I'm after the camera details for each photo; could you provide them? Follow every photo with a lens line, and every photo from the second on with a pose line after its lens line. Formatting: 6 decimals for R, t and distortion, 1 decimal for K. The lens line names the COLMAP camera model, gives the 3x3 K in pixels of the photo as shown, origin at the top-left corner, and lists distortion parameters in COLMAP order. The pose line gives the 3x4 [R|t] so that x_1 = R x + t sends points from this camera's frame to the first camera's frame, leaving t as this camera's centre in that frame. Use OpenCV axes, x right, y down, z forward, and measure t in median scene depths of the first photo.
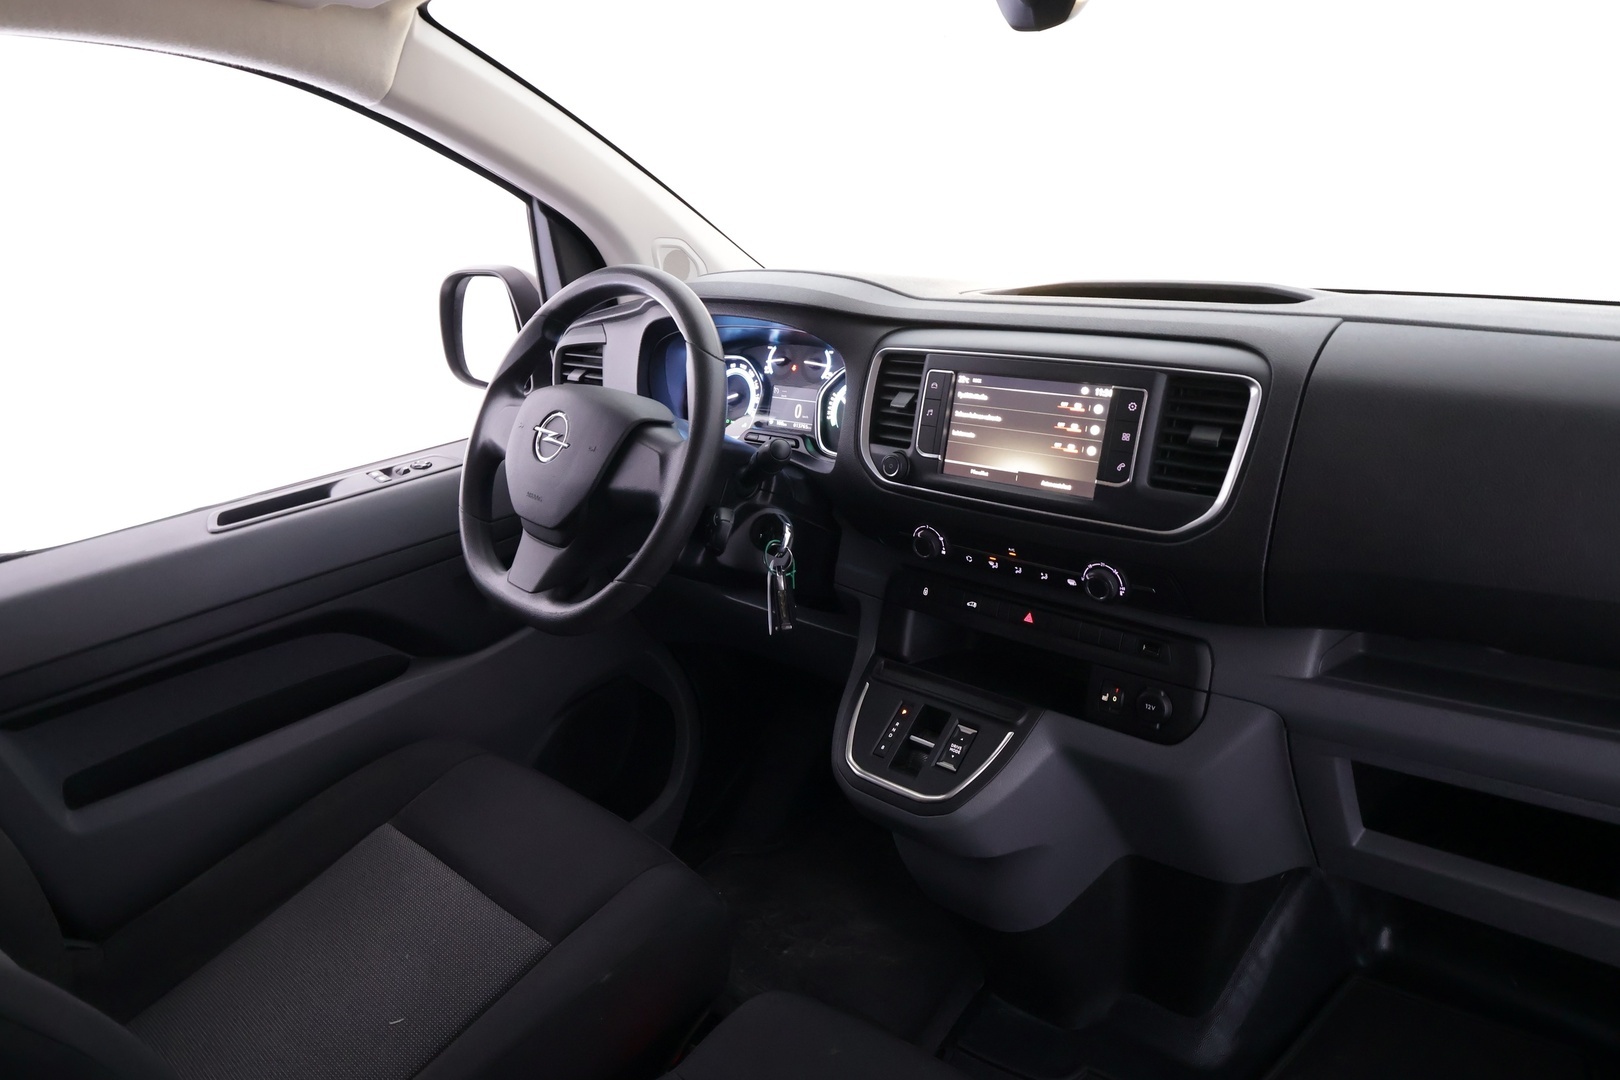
lens RADIAL K [[1034.2, 0, 797.5], [0, 1034.2, 537.6], [0, 0, 1]] dist [-0.000475, -0.001142]
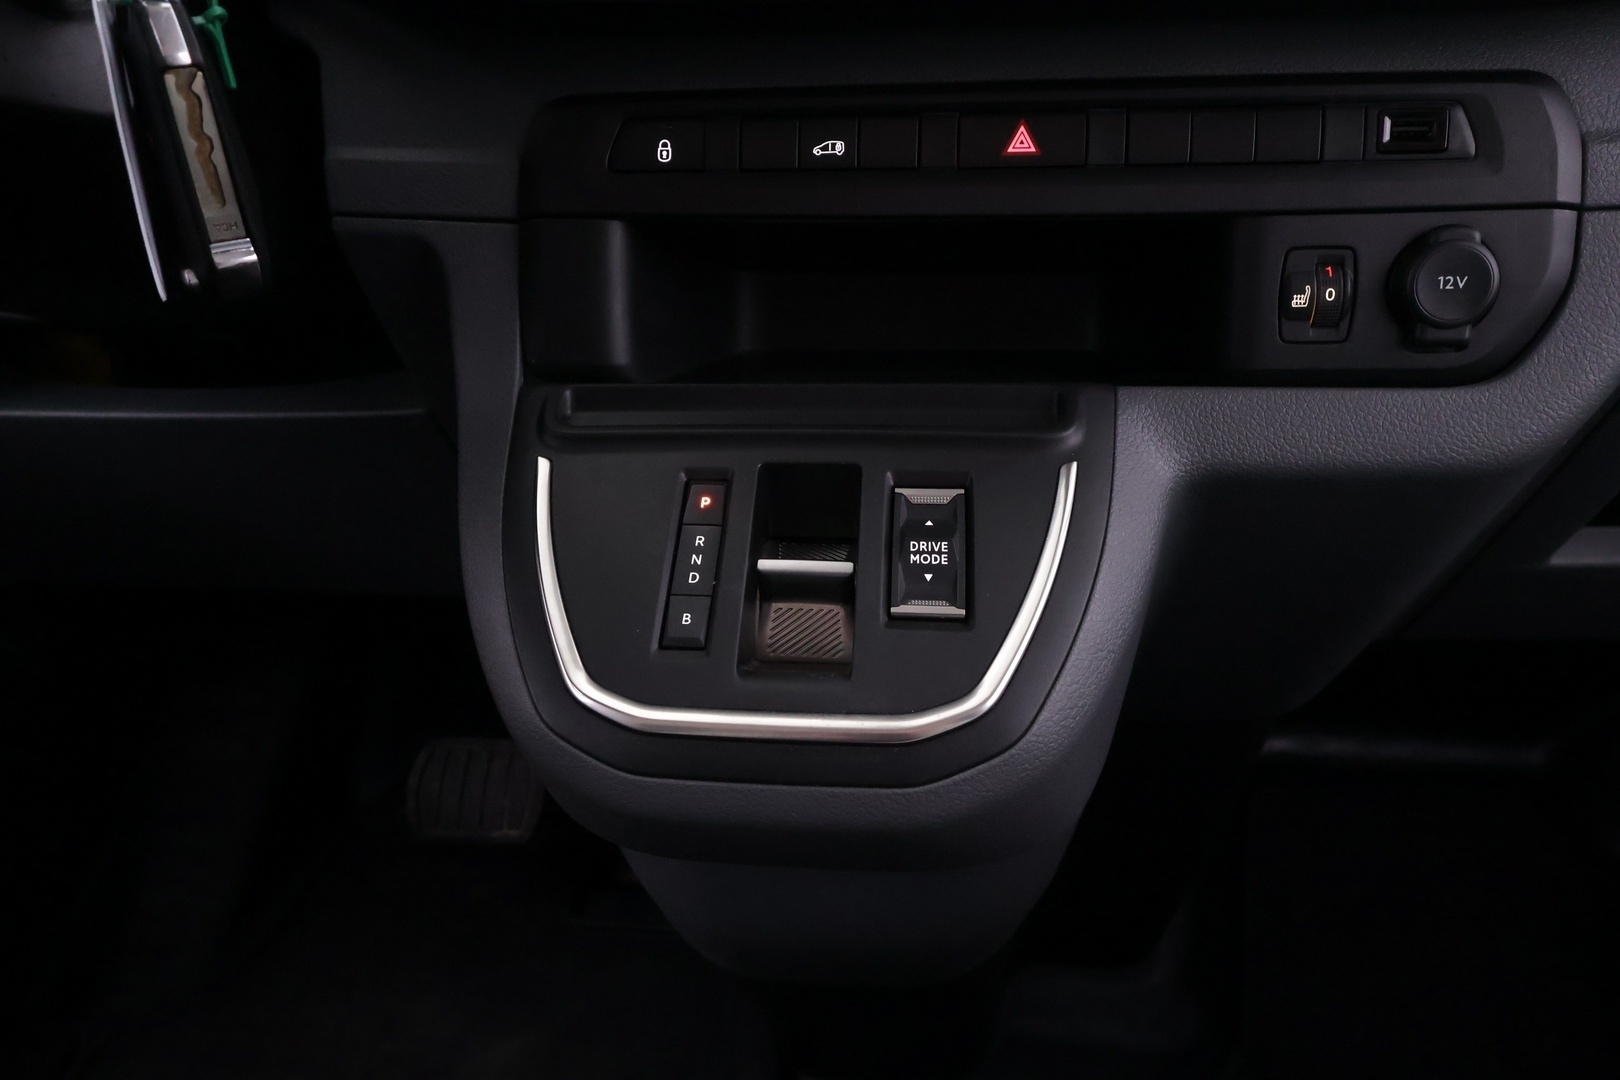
lens RADIAL K [[1034.2, 0, 811.2], [0, 1034.2, 548.8], [0, 0, 1]] dist [-0.000475, -0.001142]
pose [[0.799217, -0.209601, 0.563311, -0.056353], [0.172104, 0.977786, 0.119643, 0.155118], [-0.575875, 0.001327, 0.817537, 0.743734]]
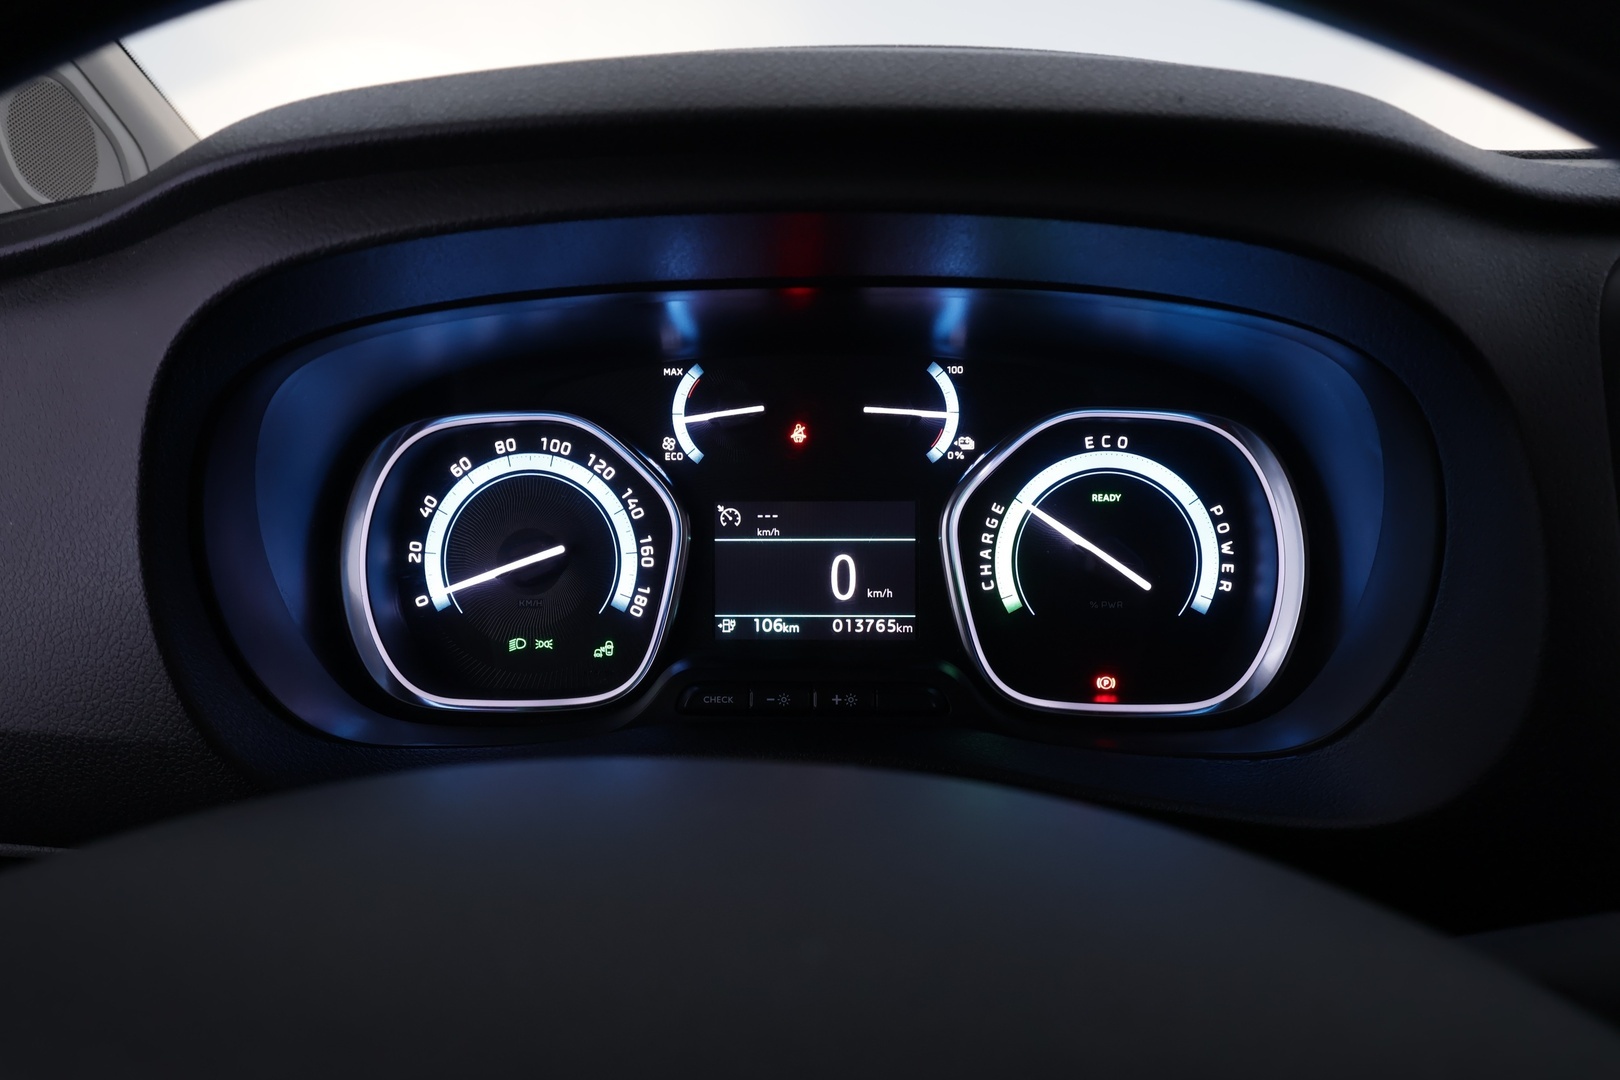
lens RADIAL K [[1034.2, 0, 807.8], [0, 1034.2, 544.0], [0, 0, 1]] dist [-0.000475, -0.001142]
pose [[0.764662, -0.153964, 0.625770, -0.237095], [0.174567, 0.984223, 0.028846, -0.177790], [-0.620338, 0.087181, 0.779474, 0.973762]]
